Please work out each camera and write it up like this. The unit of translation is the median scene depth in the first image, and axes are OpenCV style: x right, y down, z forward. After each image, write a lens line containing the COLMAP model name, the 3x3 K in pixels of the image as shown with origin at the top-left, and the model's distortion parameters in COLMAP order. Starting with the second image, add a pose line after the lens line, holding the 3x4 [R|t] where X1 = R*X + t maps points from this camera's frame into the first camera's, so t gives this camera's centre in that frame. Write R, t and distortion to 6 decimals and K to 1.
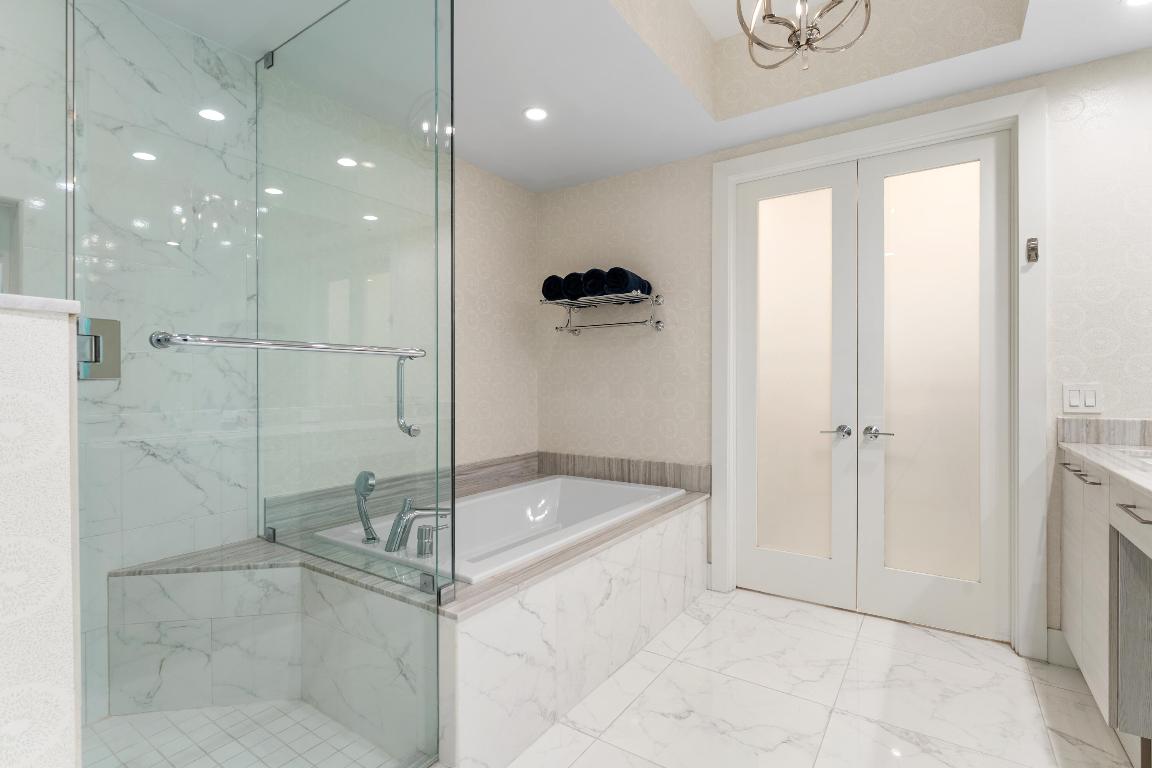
lens RADIAL K [[543.6, 0, 575.6], [0, 543.6, 378.0], [0, 0, 1]] dist [-0.001841, 0.000092]
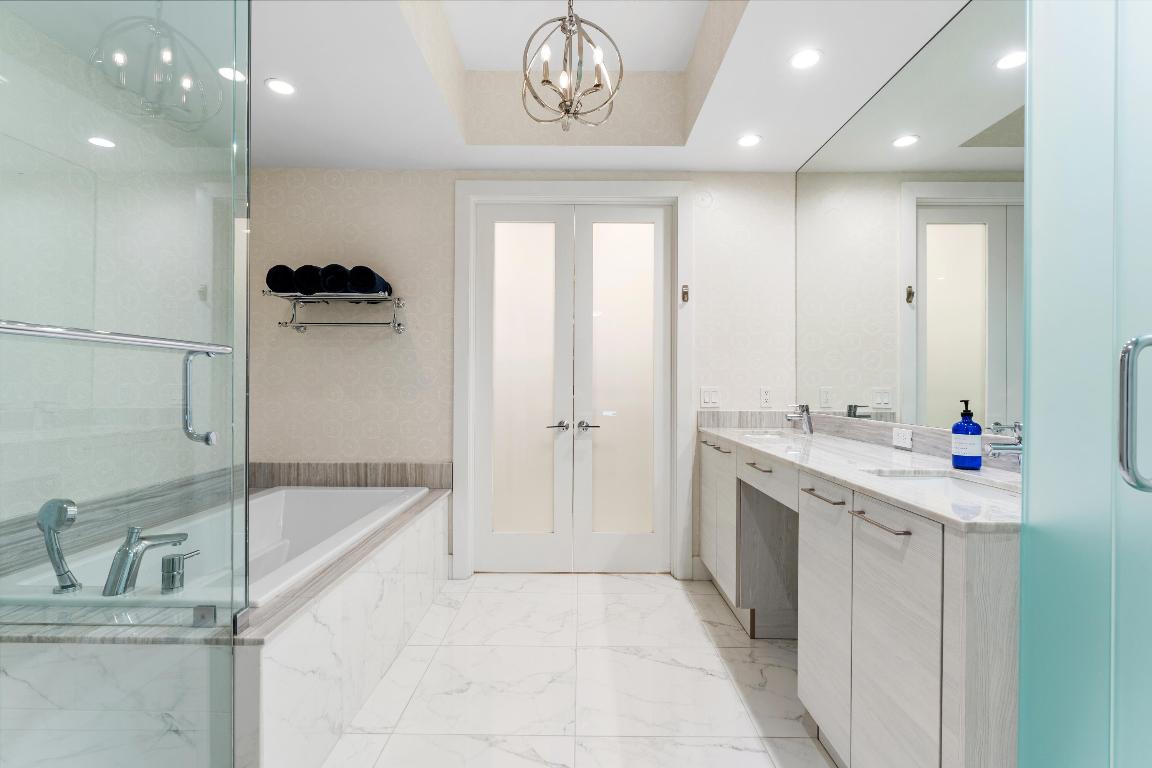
lens RADIAL K [[543.6, 0, 575.6], [0, 543.6, 378.0], [0, 0, 1]] dist [-0.001841, 0.000092]
pose [[0.831943, 0.013082, 0.554707, -0.184439], [-0.010804, 0.999914, -0.007378, 0.000177], [-0.554756, 0.000145, 0.832013, -0.029212]]
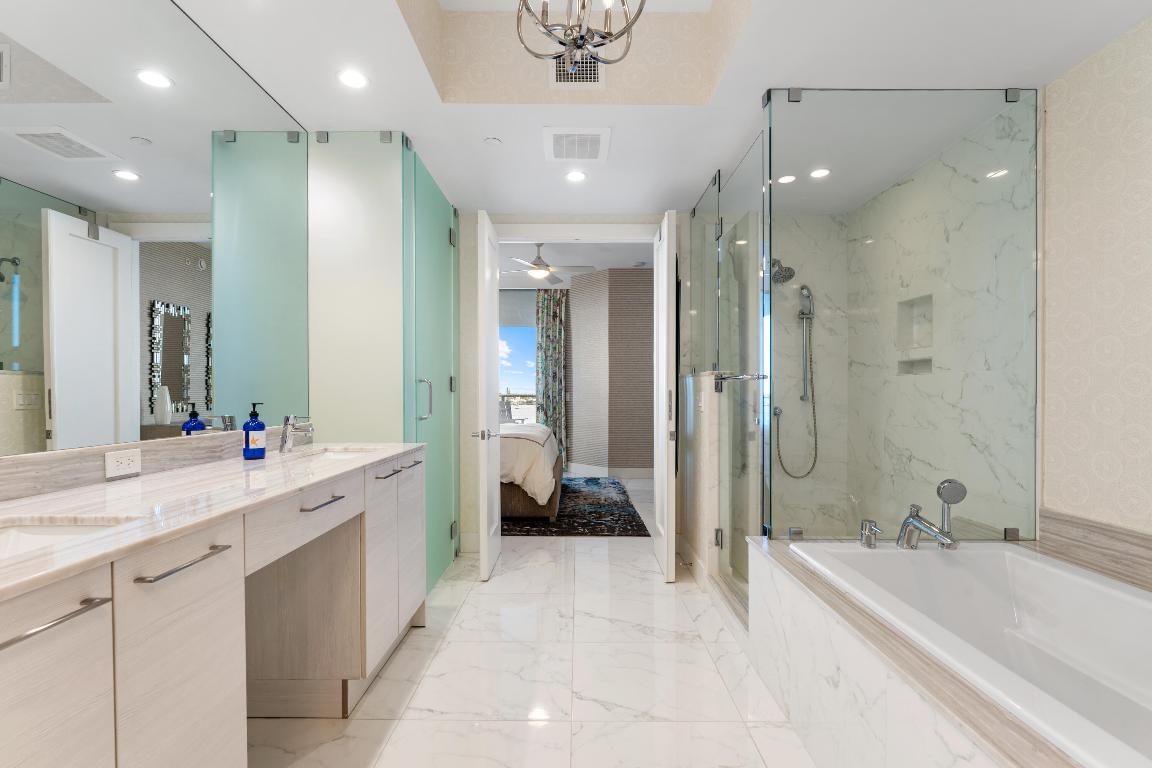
lens RADIAL K [[539.3, 0, 576.4], [0, 539.3, 401.6], [0, 0, 1]] dist [-0.000385, 0.000017]
pose [[-0.830911, 0.008993, -0.556332, 0.689941], [0.004107, 0.999941, 0.010031, 0.008845], [0.556389, 0.006050, -0.830900, 1.288707]]
